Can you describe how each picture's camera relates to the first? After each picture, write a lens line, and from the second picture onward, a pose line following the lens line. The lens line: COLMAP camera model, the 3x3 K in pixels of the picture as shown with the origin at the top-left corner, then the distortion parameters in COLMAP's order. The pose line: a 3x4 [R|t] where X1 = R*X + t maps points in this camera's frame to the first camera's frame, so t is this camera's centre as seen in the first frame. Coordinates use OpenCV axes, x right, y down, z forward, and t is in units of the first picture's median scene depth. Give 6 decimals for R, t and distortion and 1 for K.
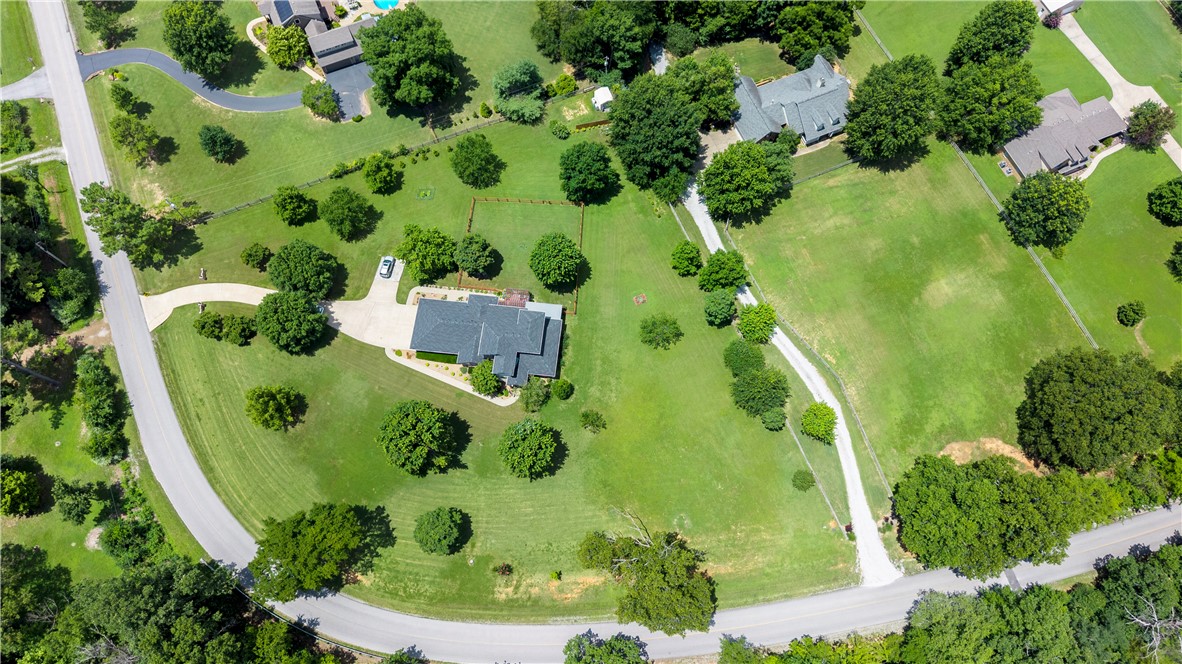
lens RADIAL K [[782.8, 0, 591.0], [0, 782.8, 332.0], [0, 0, 1]] dist [0.039850, -0.066048]
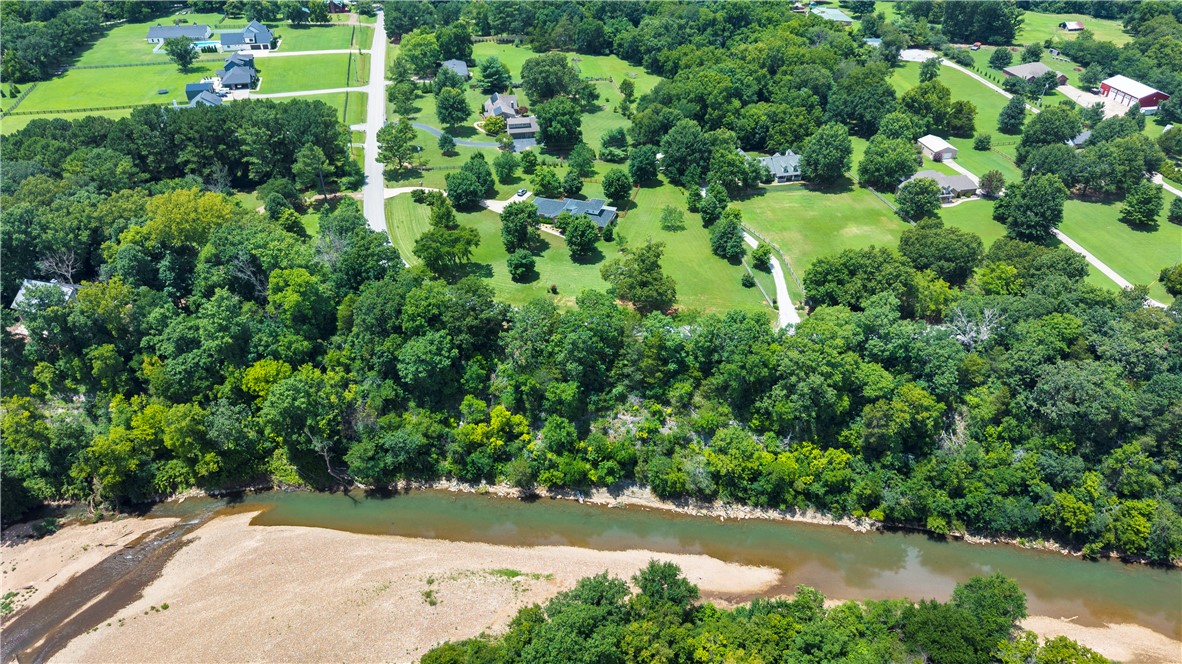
lens RADIAL K [[782.8, 0, 591.0], [0, 782.8, 332.0], [0, 0, 1]] dist [0.039850, -0.066048]
pose [[0.979985, 0.114465, -0.162872, 0.214189], [-0.186538, 0.813735, -0.550490, 1.125744], [0.069523, 0.569853, 0.818800, -0.239242]]
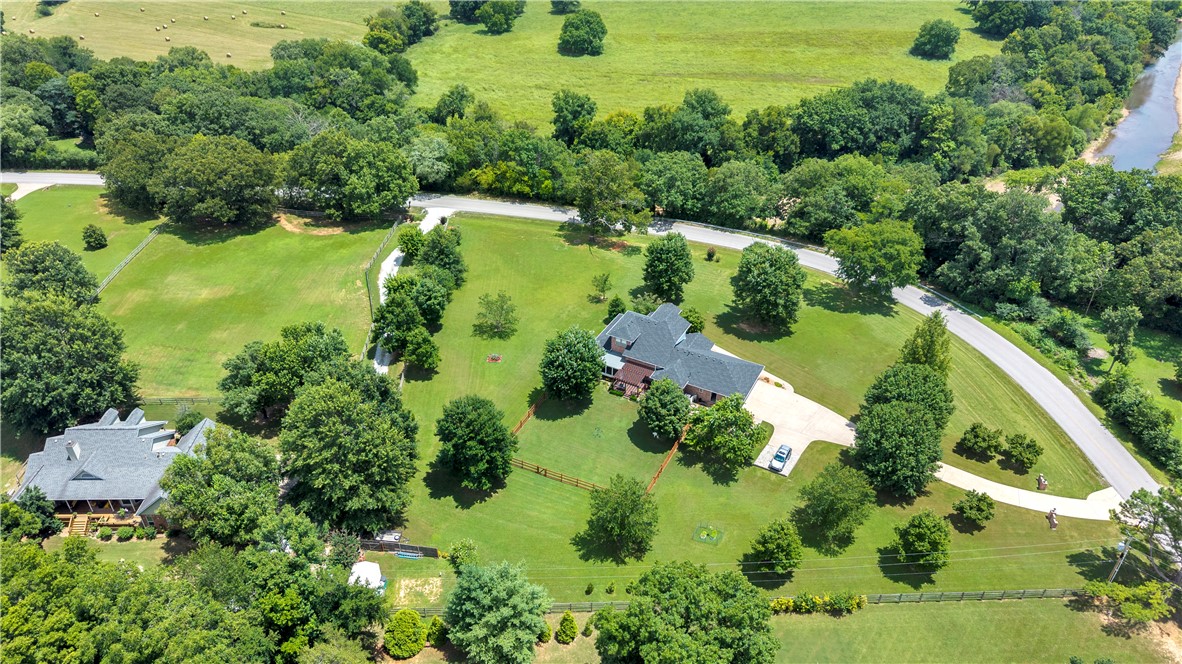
lens RADIAL K [[782.8, 0, 591.0], [0, 782.8, 332.0], [0, 0, 1]] dist [0.039850, -0.066048]
pose [[-0.927018, -0.226382, 0.298980, -0.295416], [0.344582, -0.199575, 0.917296, -0.813145], [-0.147990, 0.953373, 0.263017, 0.740674]]
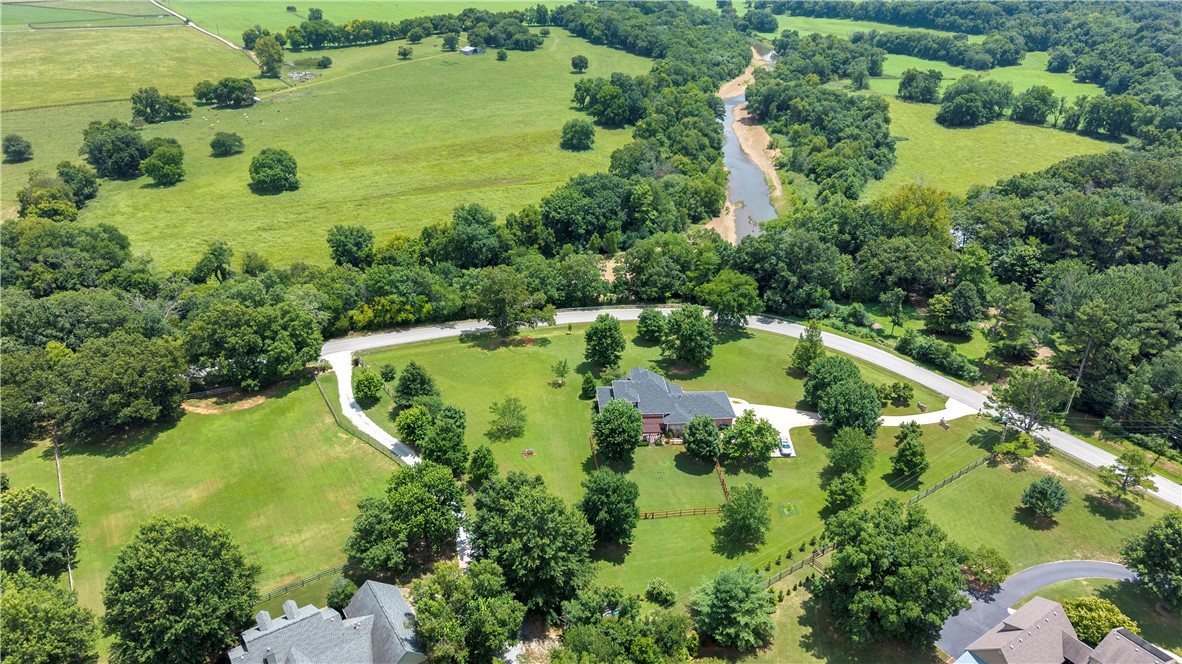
lens RADIAL K [[782.8, 0, 591.0], [0, 782.8, 332.0], [0, 0, 1]] dist [0.039850, -0.066048]
pose [[-0.984942, 0.059987, -0.162142, 0.138187], [-0.168014, -0.111128, 0.979501, -1.028336], [0.040739, 0.991994, 0.119533, 0.745919]]
